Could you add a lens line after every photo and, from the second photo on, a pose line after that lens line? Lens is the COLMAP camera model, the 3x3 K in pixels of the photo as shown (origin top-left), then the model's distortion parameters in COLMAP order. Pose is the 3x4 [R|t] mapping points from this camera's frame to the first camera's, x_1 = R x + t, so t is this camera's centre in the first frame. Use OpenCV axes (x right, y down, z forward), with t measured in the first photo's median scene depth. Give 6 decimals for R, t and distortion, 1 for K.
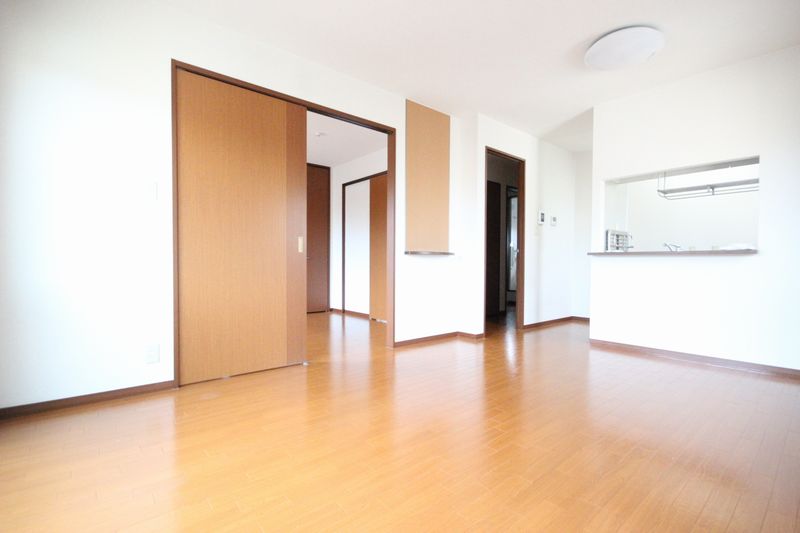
lens RADIAL K [[373.3, 0, 400.0], [0, 373.3, 266.5], [0, 0, 1]] dist [-0.000057, -0.000038]
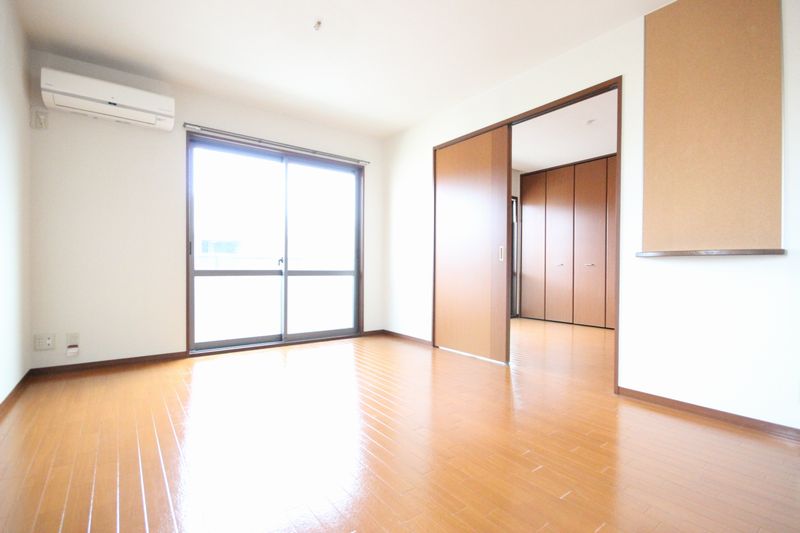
lens RADIAL K [[373.3, 0, 400.0], [0, 373.3, 266.5], [0, 0, 1]] dist [-0.000057, -0.000038]
pose [[-0.072047, -0.006959, -0.997377, 0.706231], [-0.014771, 0.999873, -0.005910, -0.007471], [0.997292, 0.014307, -0.072141, 0.652862]]
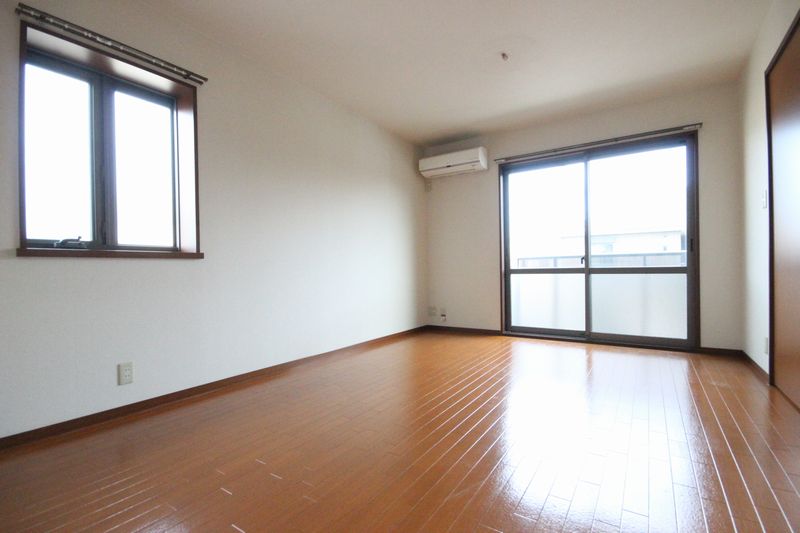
lens RADIAL K [[373.3, 0, 400.0], [0, 373.3, 266.5], [0, 0, 1]] dist [-0.000057, -0.000038]
pose [[-0.965047, 0.010702, -0.261857, 0.455537], [0.011728, 0.999928, -0.002355, -0.006479], [0.261813, -0.005343, -0.965104, 1.169104]]
